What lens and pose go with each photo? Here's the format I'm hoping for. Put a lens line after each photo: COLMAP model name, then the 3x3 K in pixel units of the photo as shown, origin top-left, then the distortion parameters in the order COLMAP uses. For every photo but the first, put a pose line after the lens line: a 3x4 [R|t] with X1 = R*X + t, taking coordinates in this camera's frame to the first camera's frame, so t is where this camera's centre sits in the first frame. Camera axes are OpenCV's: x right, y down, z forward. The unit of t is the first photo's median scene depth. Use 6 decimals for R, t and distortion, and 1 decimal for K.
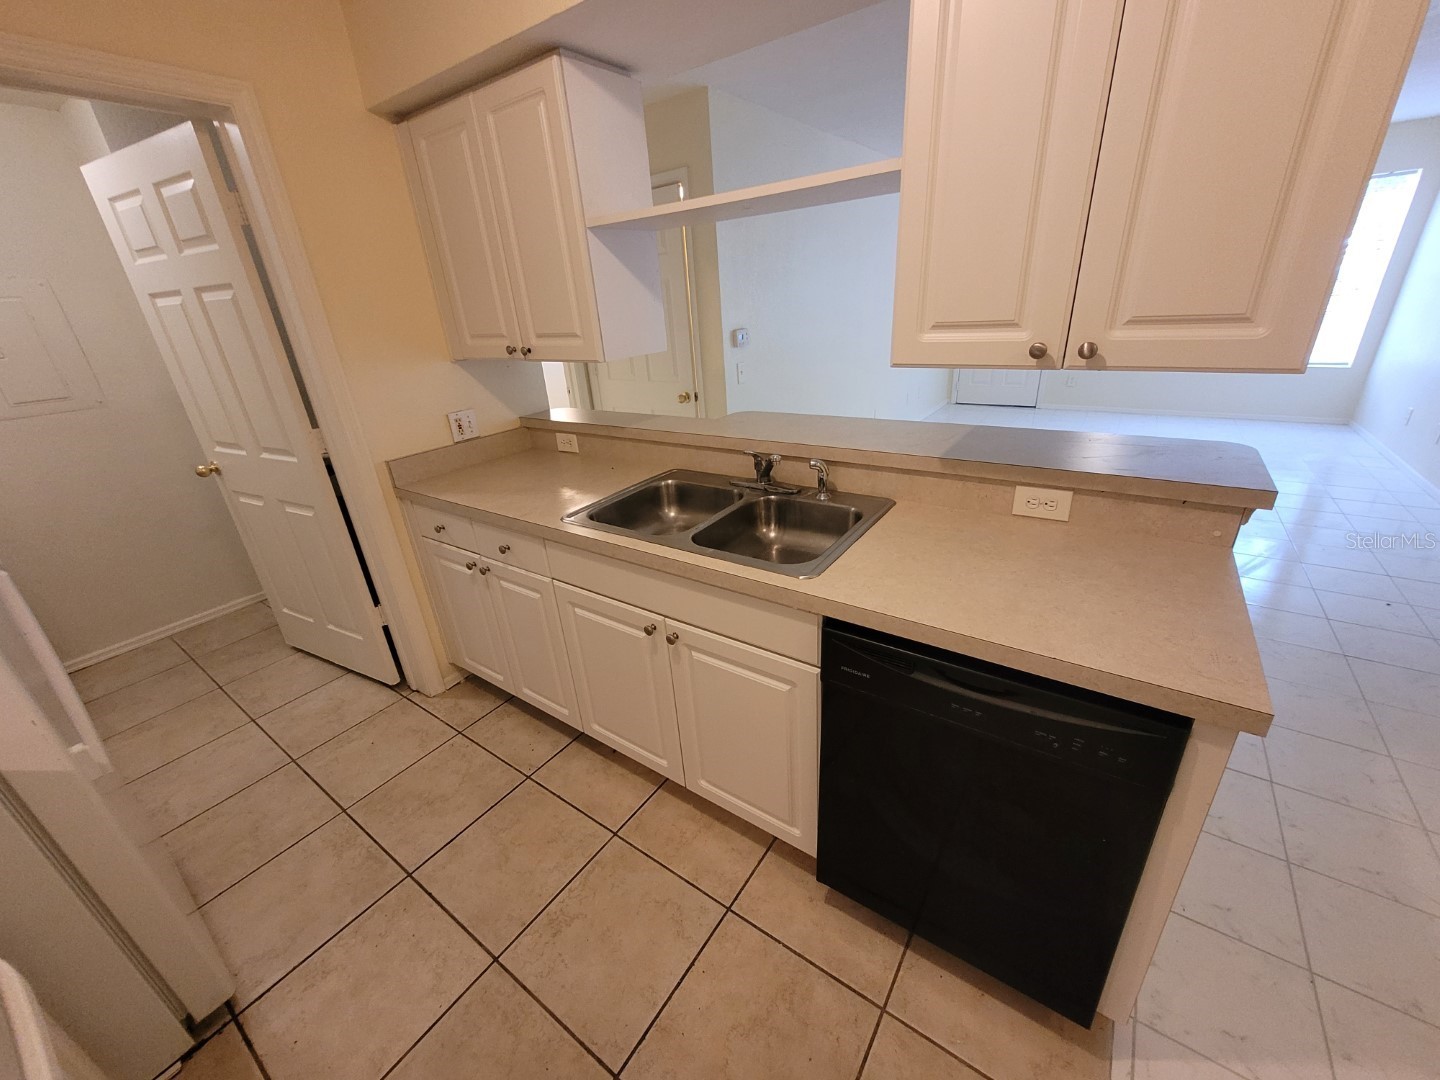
lens RADIAL K [[562.3, 0, 722.6], [0, 562.3, 538.2], [0, 0, 1]] dist [-0.000833, -0.000134]
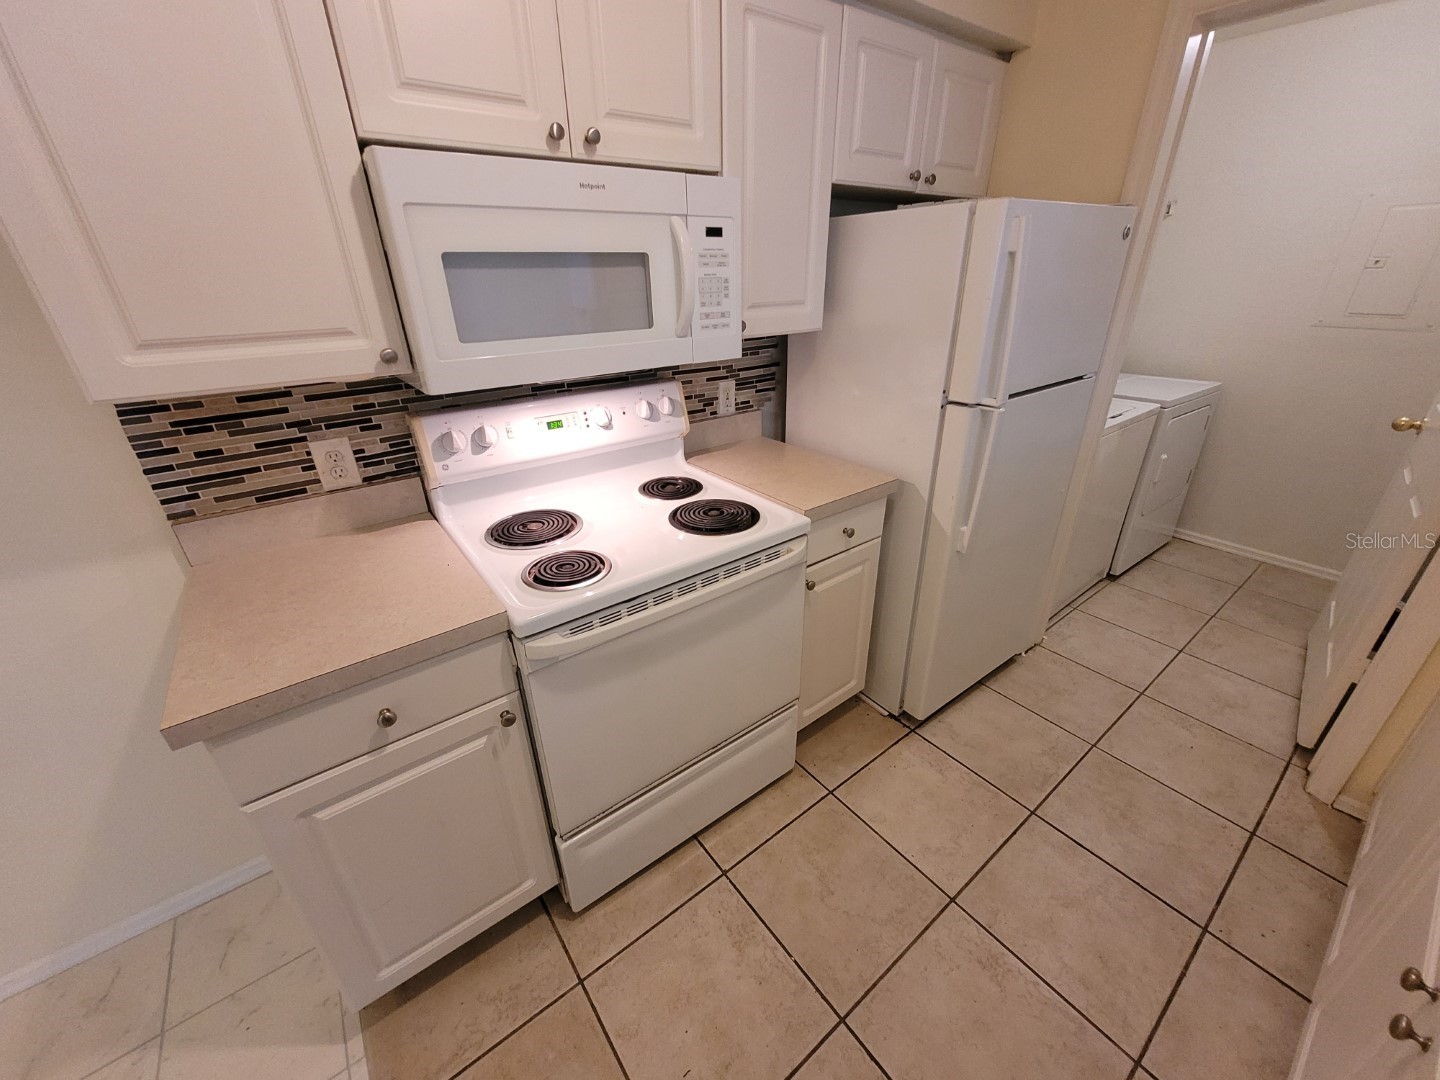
lens RADIAL K [[562.3, 0, 721.6], [0, 562.3, 538.8], [0, 0, 1]] dist [-0.000833, -0.000134]
pose [[-0.303307, 0.474894, -0.826124, 0.205994], [-0.346617, 0.752589, 0.559881, -0.141504], [0.887616, 0.456164, -0.063659, 0.300947]]
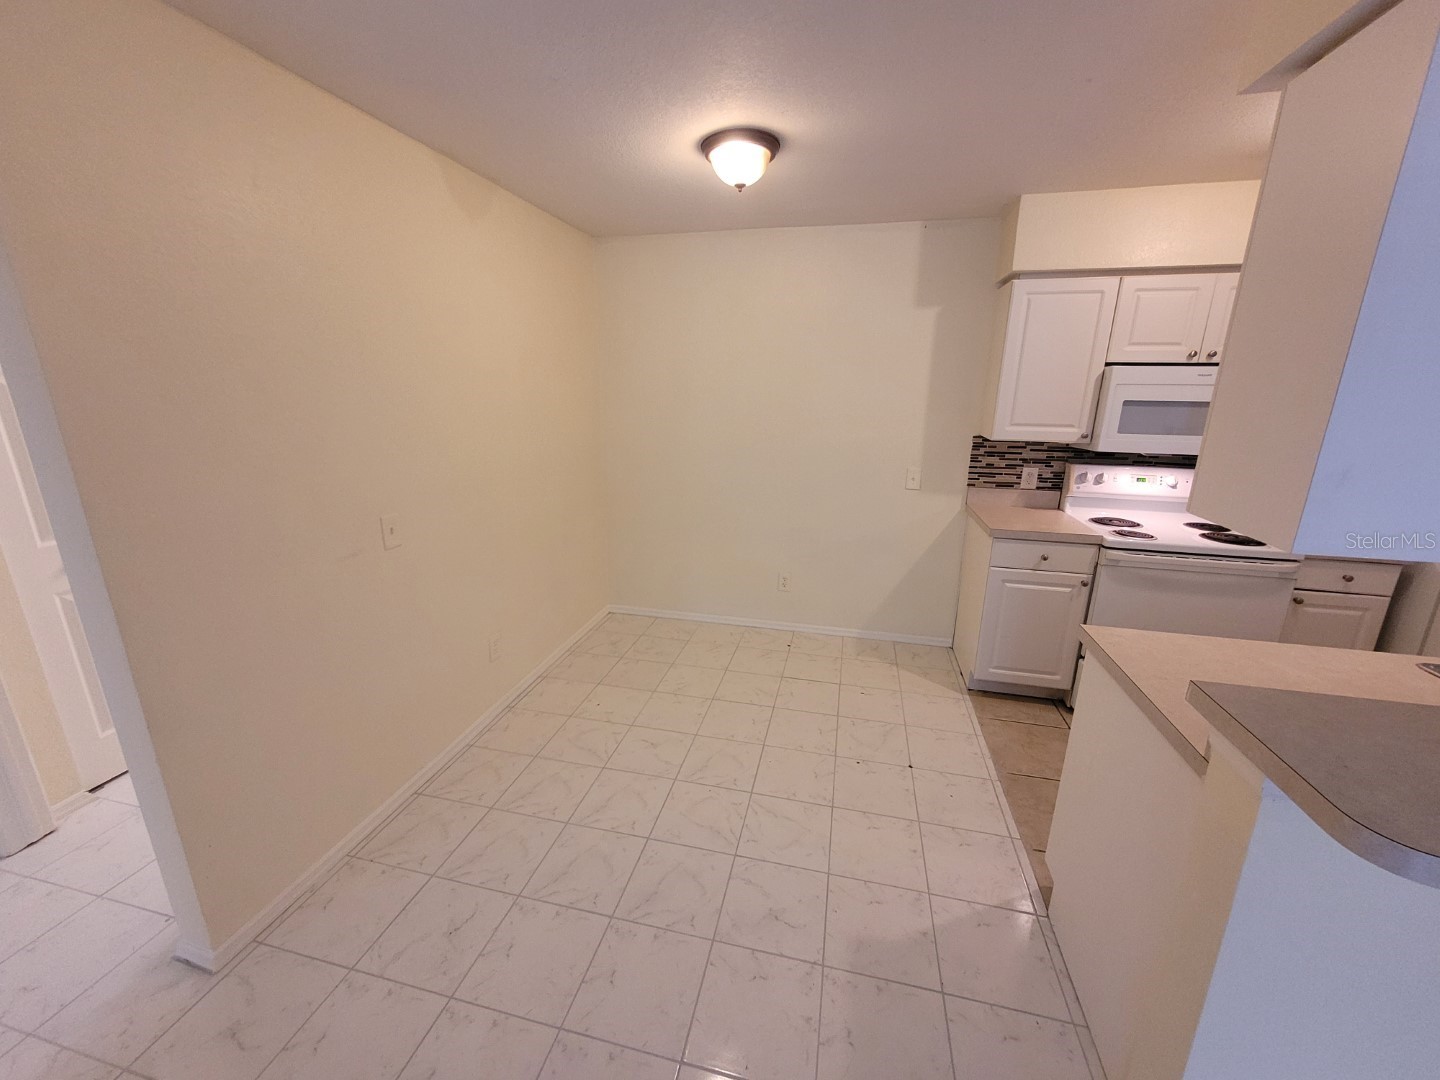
lens RADIAL K [[562.3, 0, 723.3], [0, 562.3, 539.0], [0, 0, 1]] dist [-0.000833, -0.000134]
pose [[-0.926770, 0.150081, -0.344345, 1.211597], [-0.103018, 0.780012, 0.617227, -0.458946], [0.361227, 0.607501, -0.707430, 0.765377]]
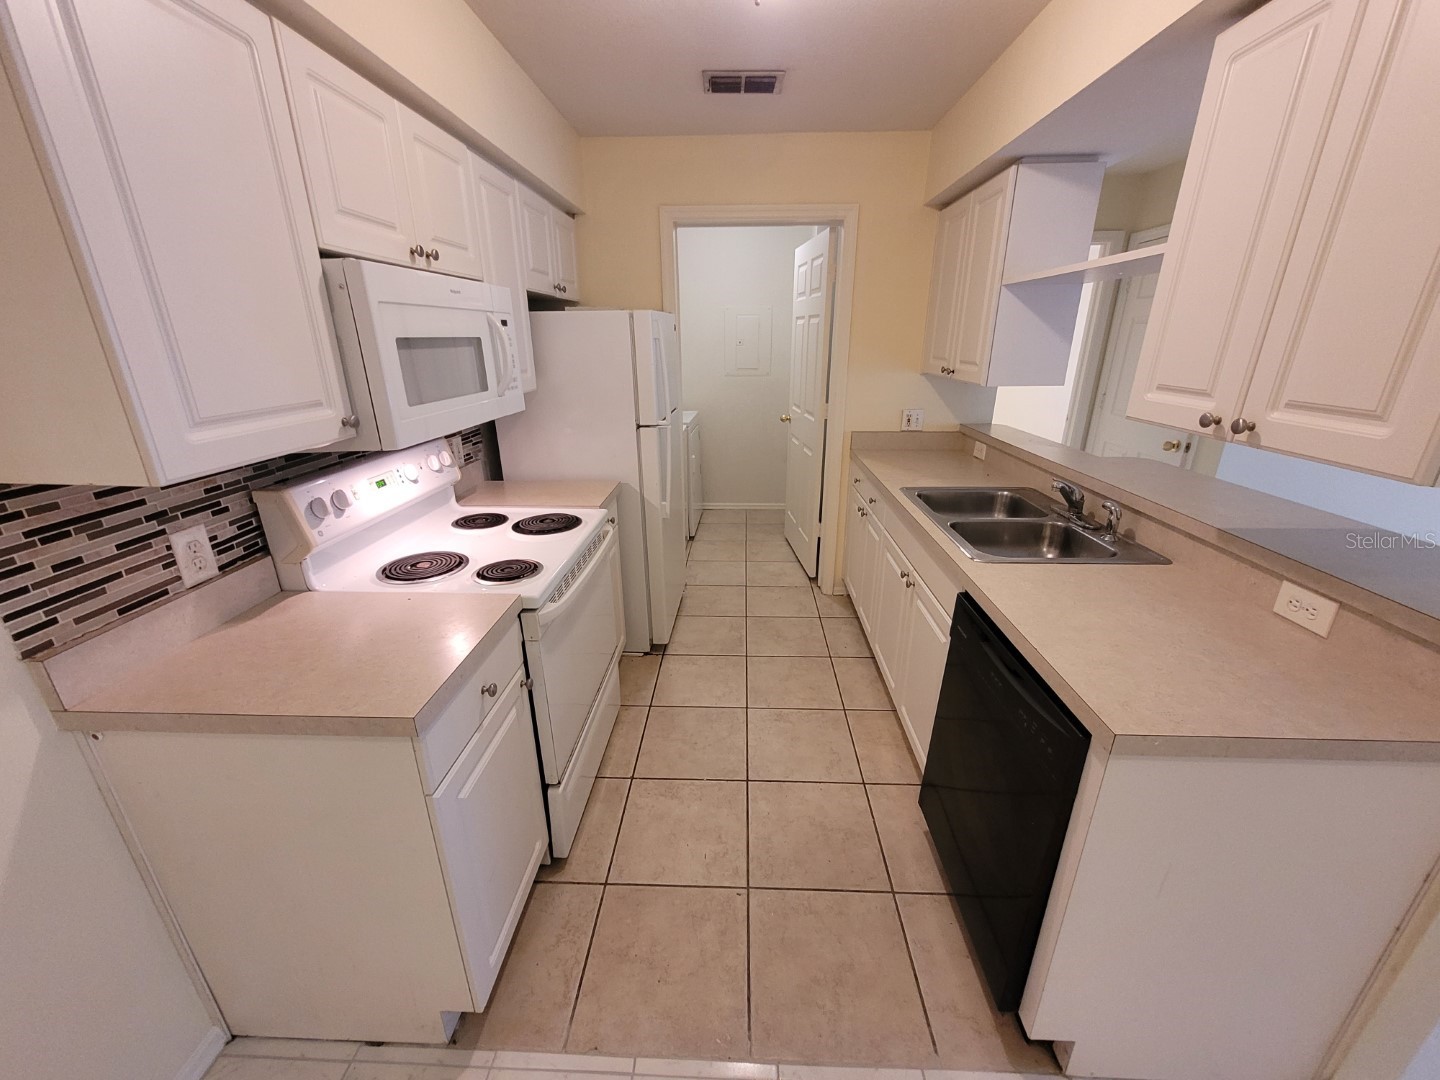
lens RADIAL K [[562.3, 0, 723.0], [0, 562.3, 542.7], [0, 0, 1]] dist [-0.000833, -0.000134]
pose [[0.541262, 0.348723, -0.765133, 0.548984], [-0.362337, 0.917859, 0.162010, 0.022565], [0.758780, 0.189546, 0.623157, -0.180845]]
